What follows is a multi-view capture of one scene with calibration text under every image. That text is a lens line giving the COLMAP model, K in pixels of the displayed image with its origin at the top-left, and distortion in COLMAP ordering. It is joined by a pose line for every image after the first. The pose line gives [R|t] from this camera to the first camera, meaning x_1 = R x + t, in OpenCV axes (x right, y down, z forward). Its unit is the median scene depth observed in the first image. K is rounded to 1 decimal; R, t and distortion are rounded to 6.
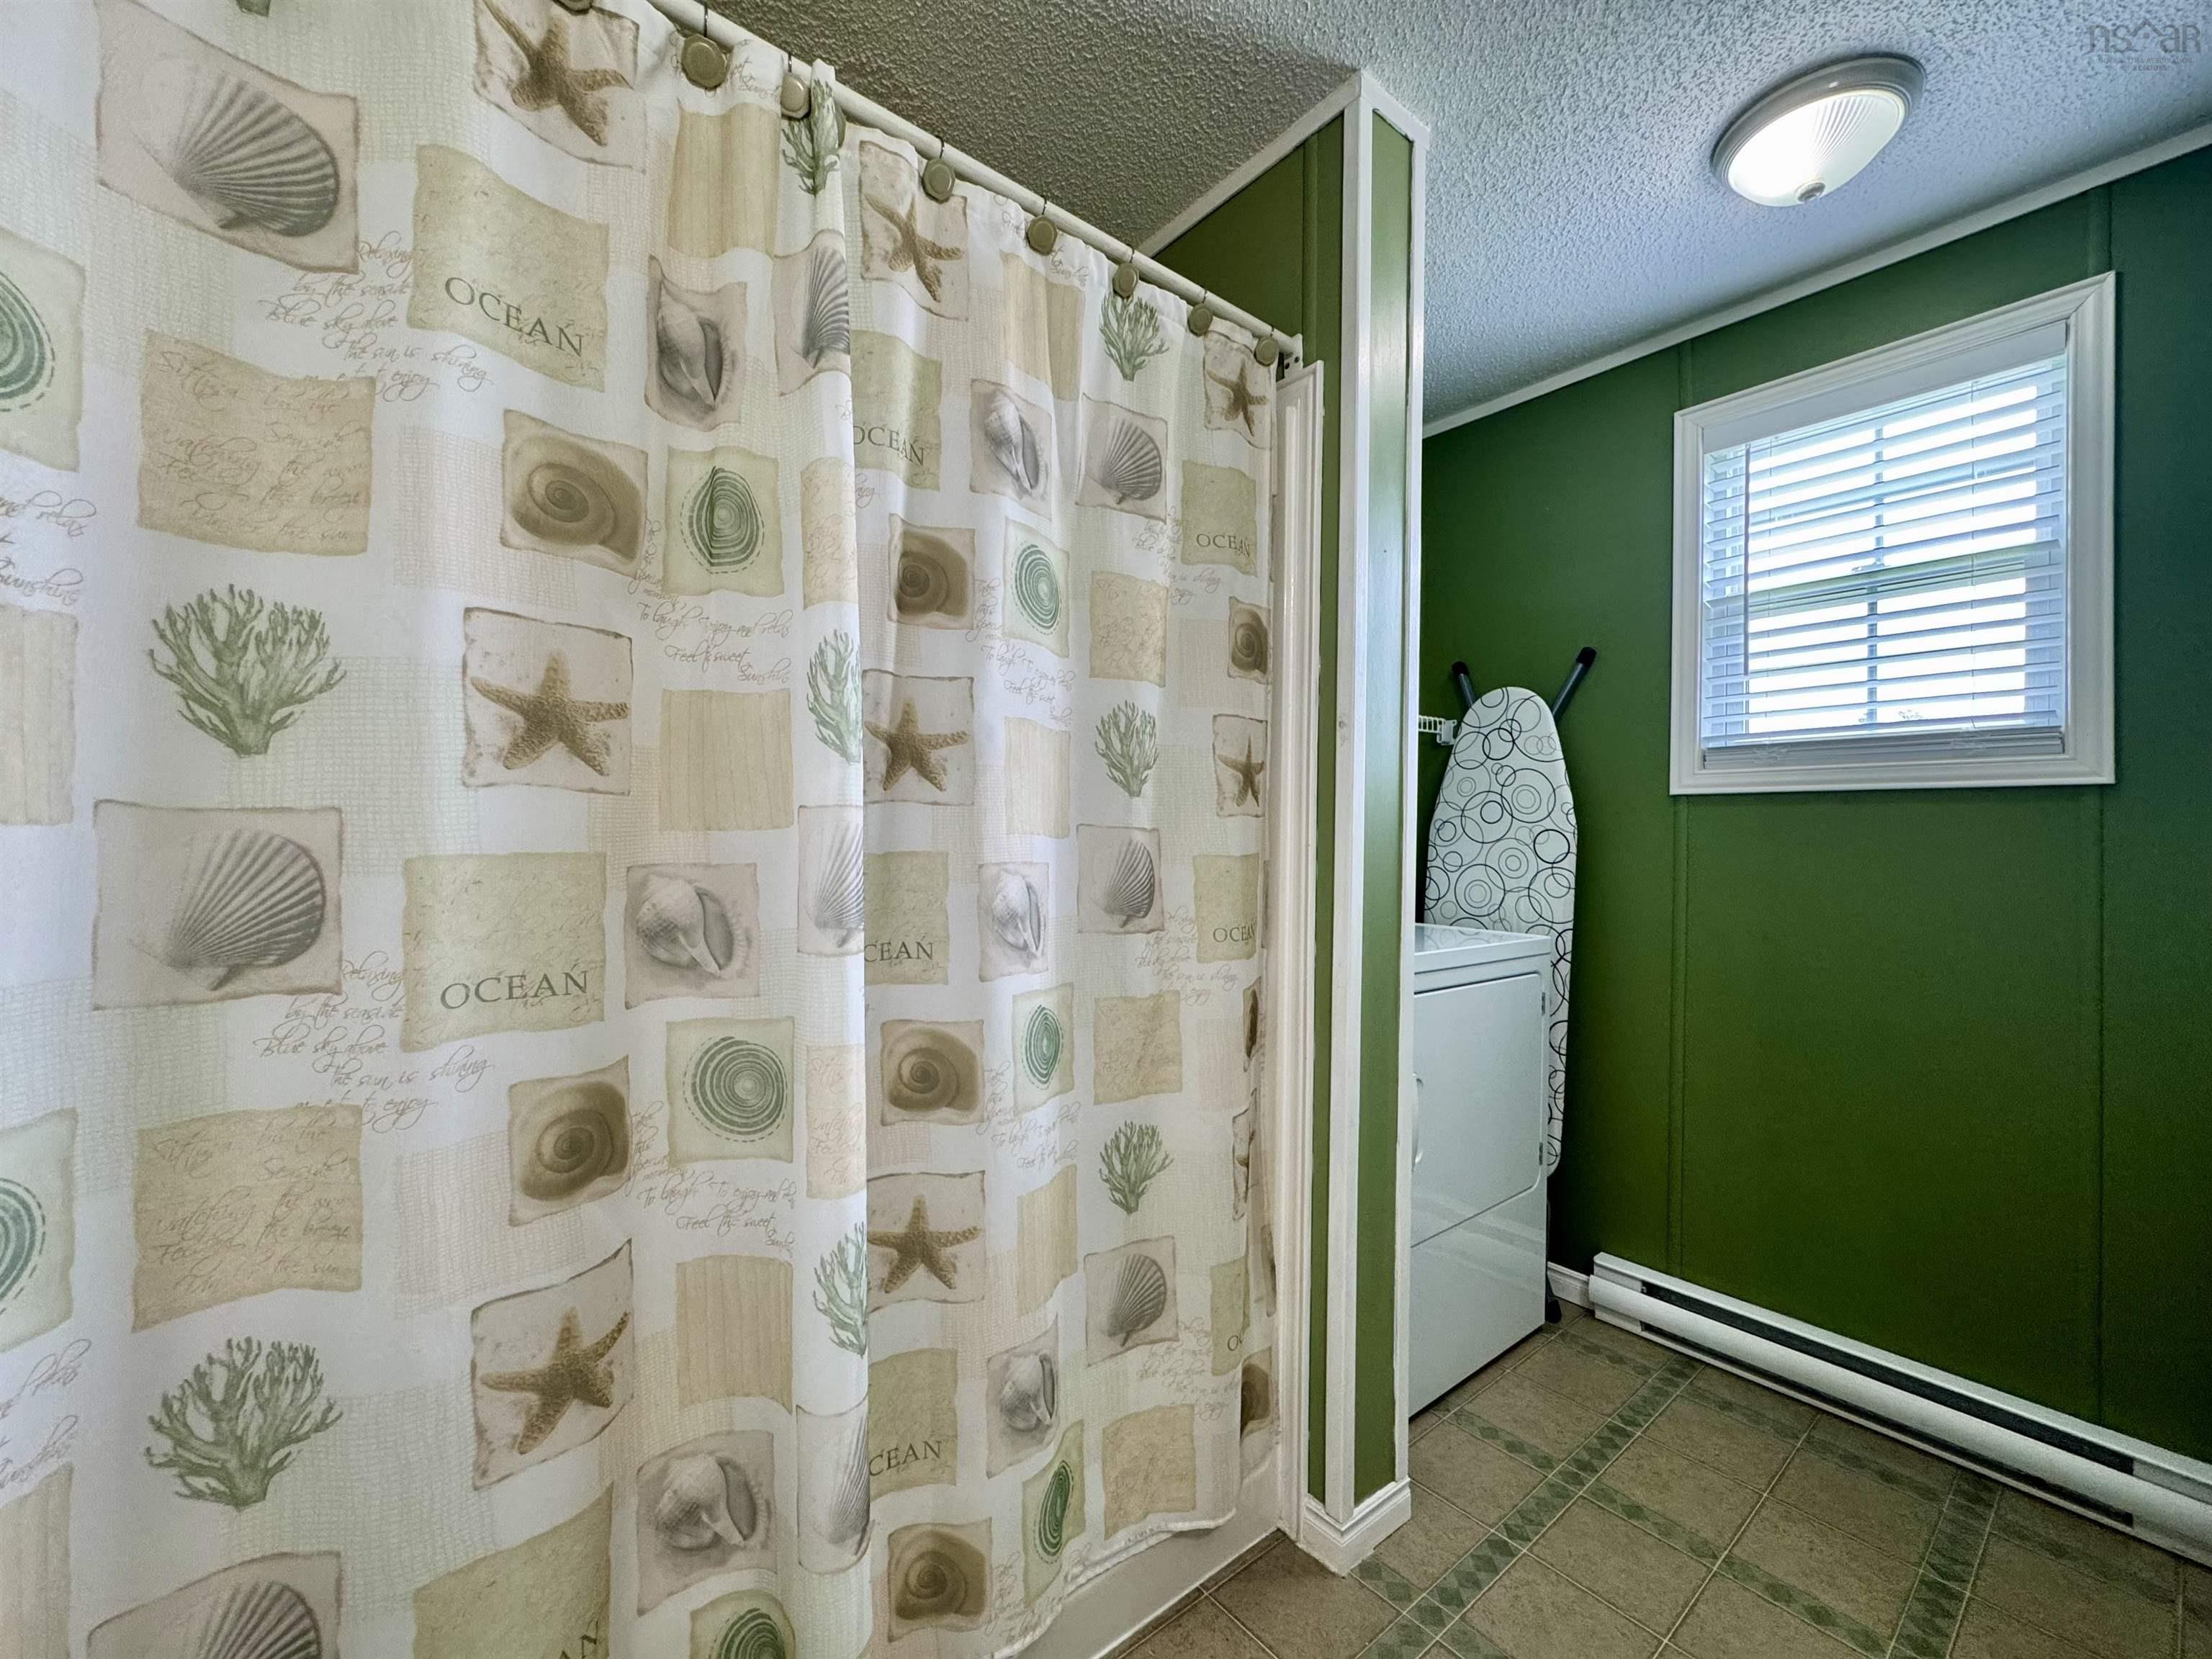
lens RADIAL K [[885.0, 0, 1104.6], [0, 885.0, 831.6], [0, 0, 1]] dist [-0.004037, 0.000799]
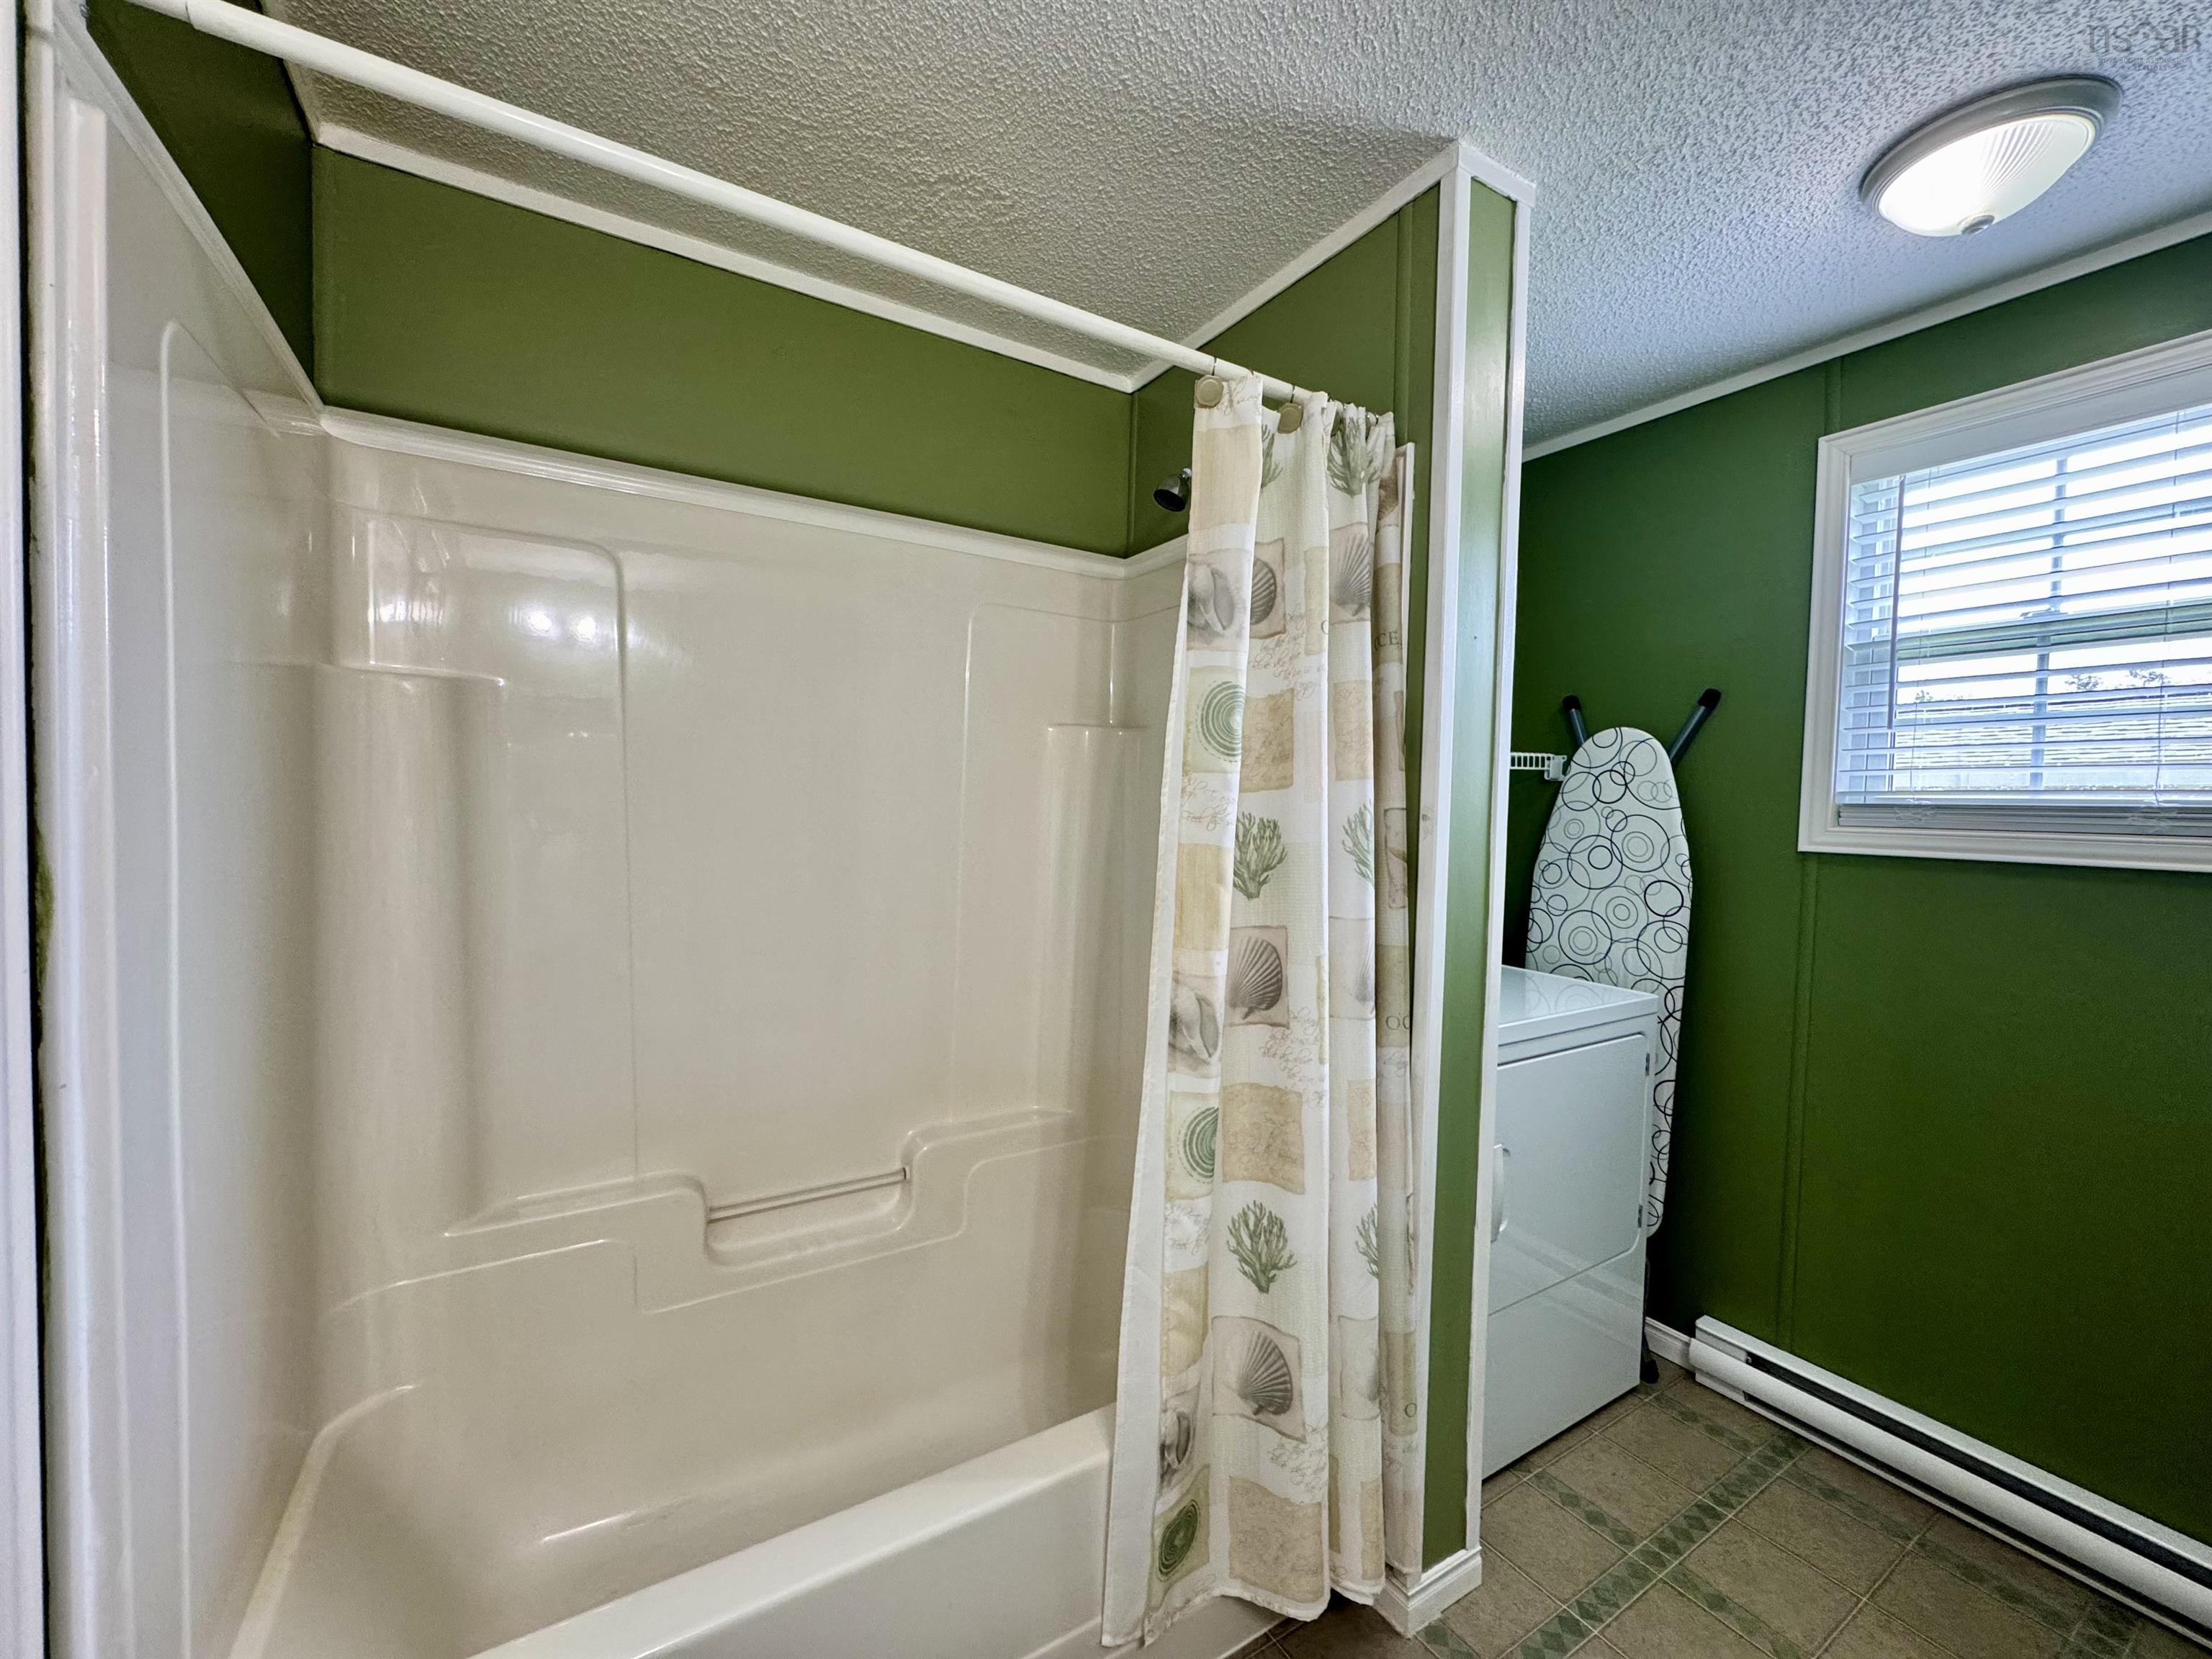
lens RADIAL K [[885.0, 0, 1104.6], [0, 885.0, 831.6], [0, 0, 1]] dist [-0.004037, 0.000799]
pose [[0.992293, 0.009743, -0.123526, 0.025825], [-0.004417, 0.999051, 0.043320, -0.114346], [0.123831, -0.042440, 0.991395, -0.027064]]
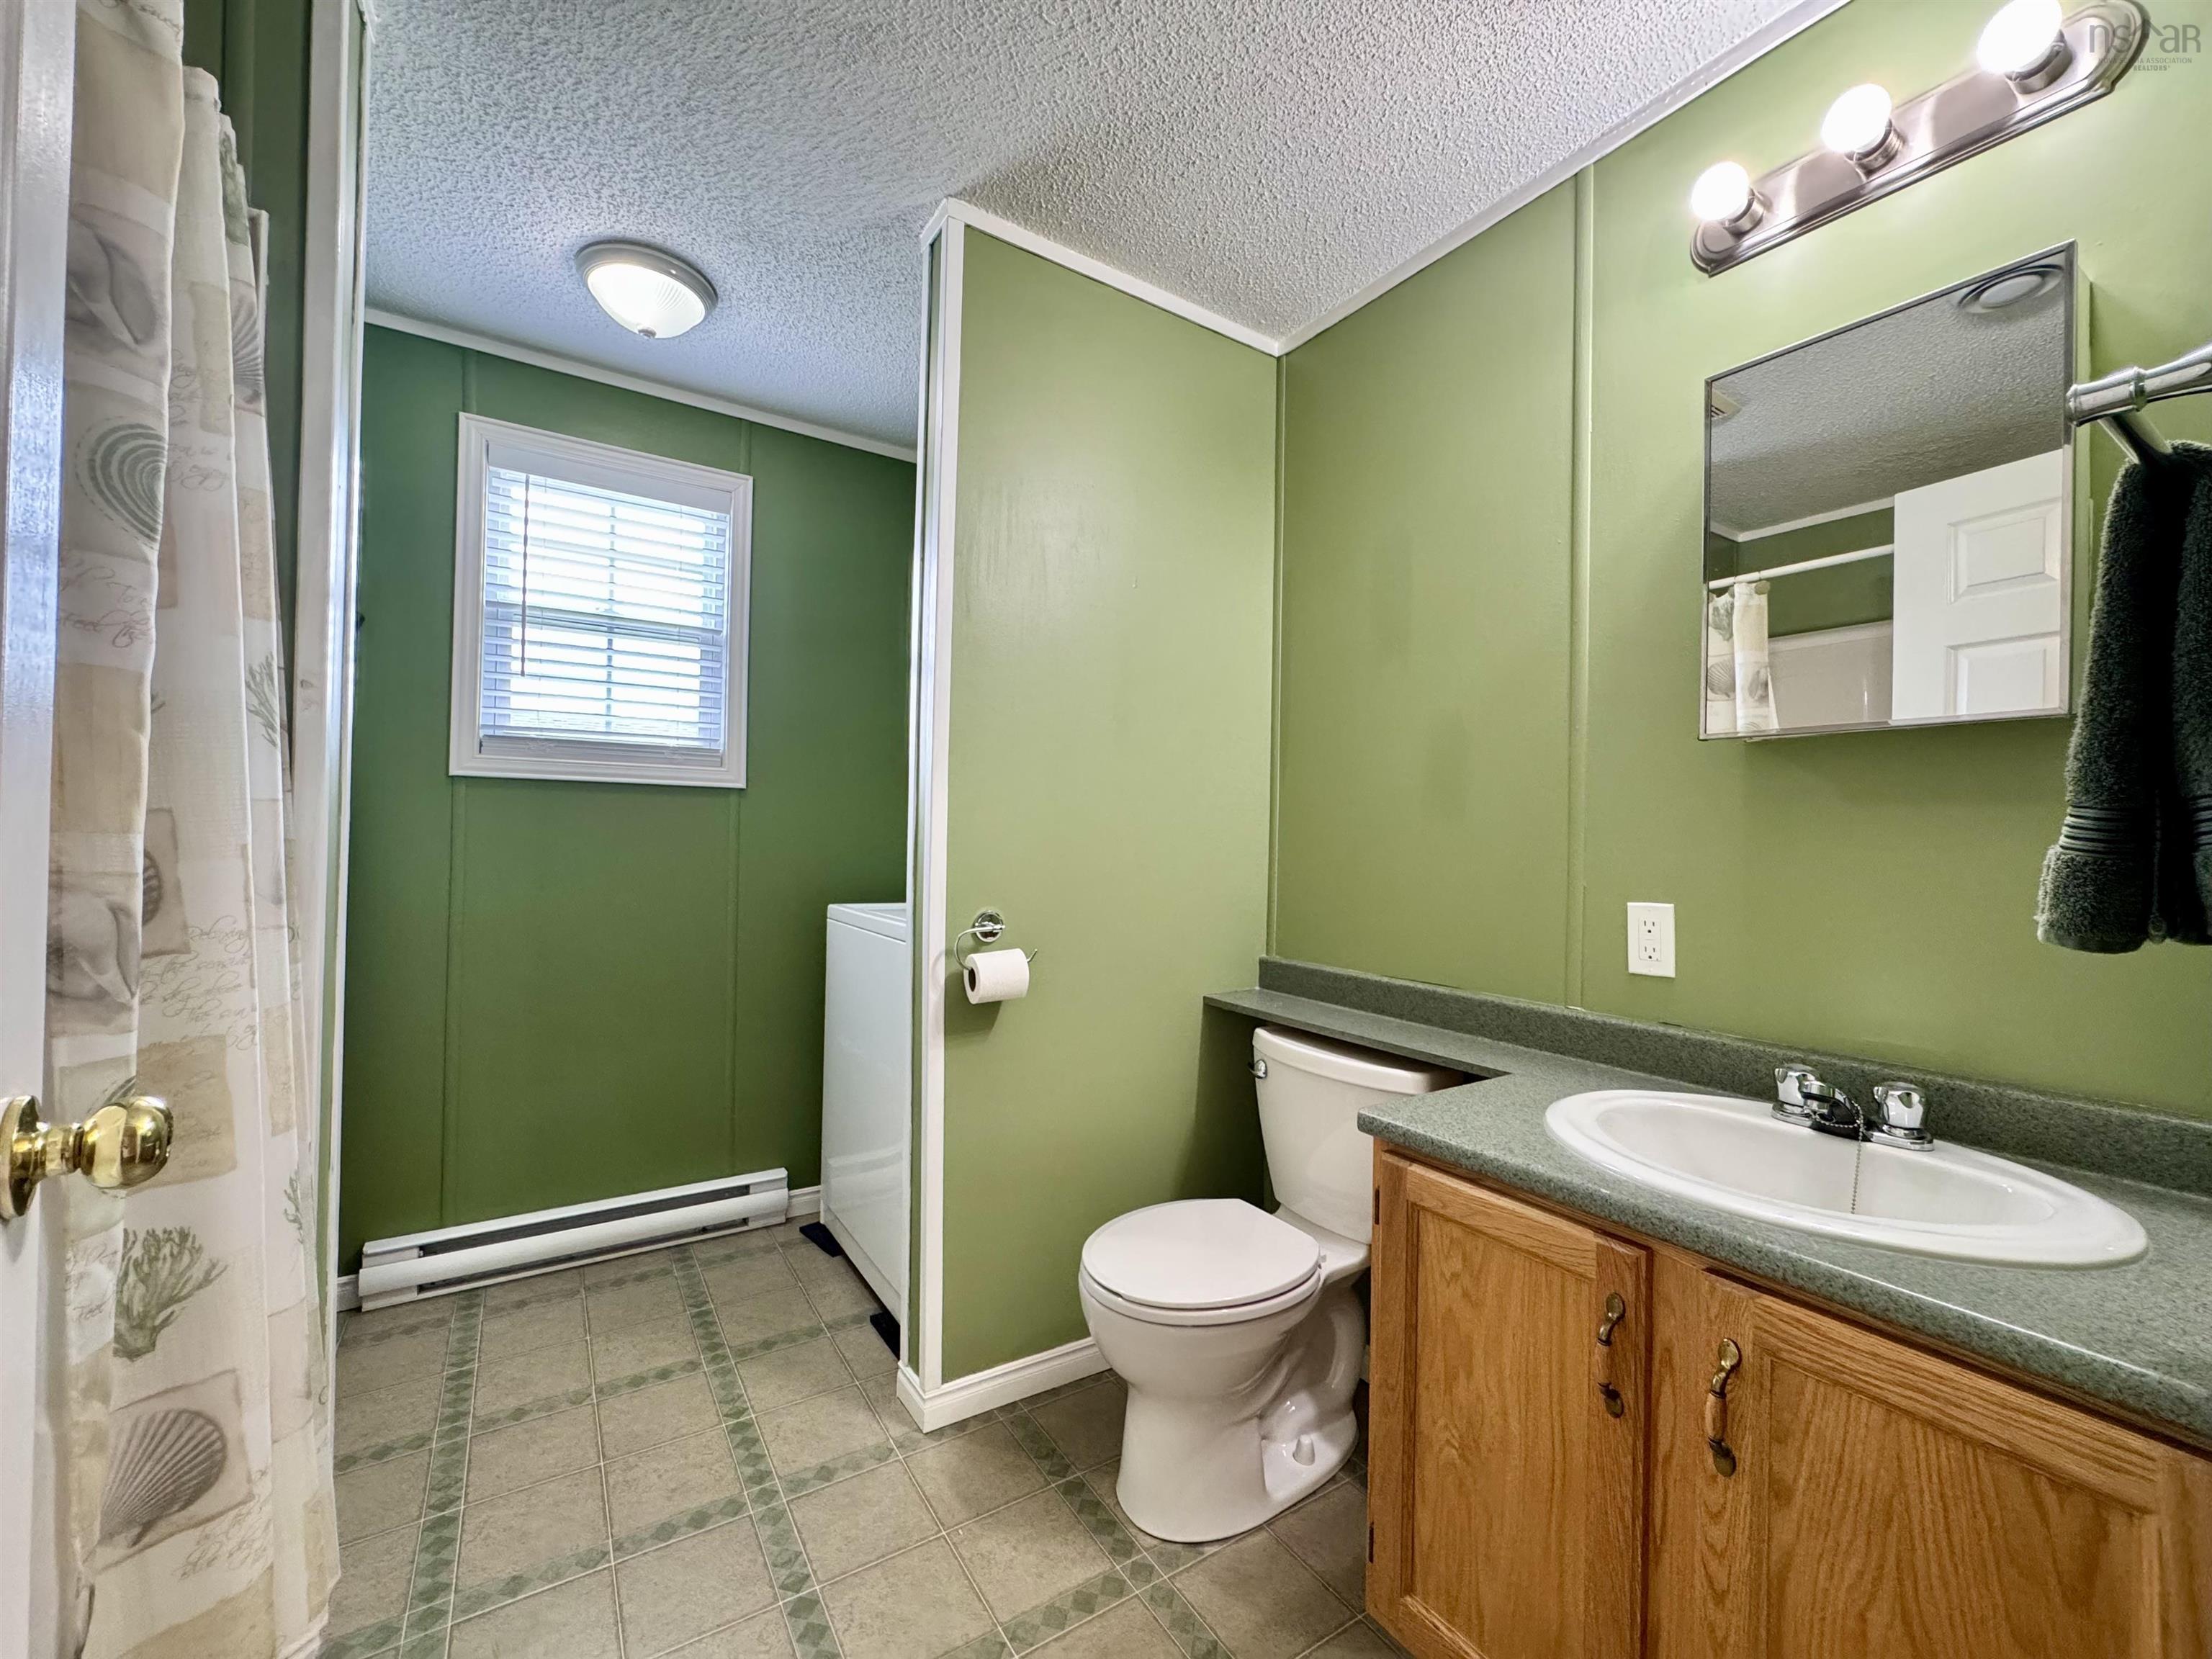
lens RADIAL K [[874.5, 0, 1098.0], [0, 874.5, 830.8], [0, 0, 1]] dist [0.019660, -0.011065]
pose [[0.112730, -0.009248, 0.993583, -0.365183], [-0.028938, 0.999502, 0.012586, -0.012215], [-0.993204, -0.030171, 0.112406, 0.129851]]
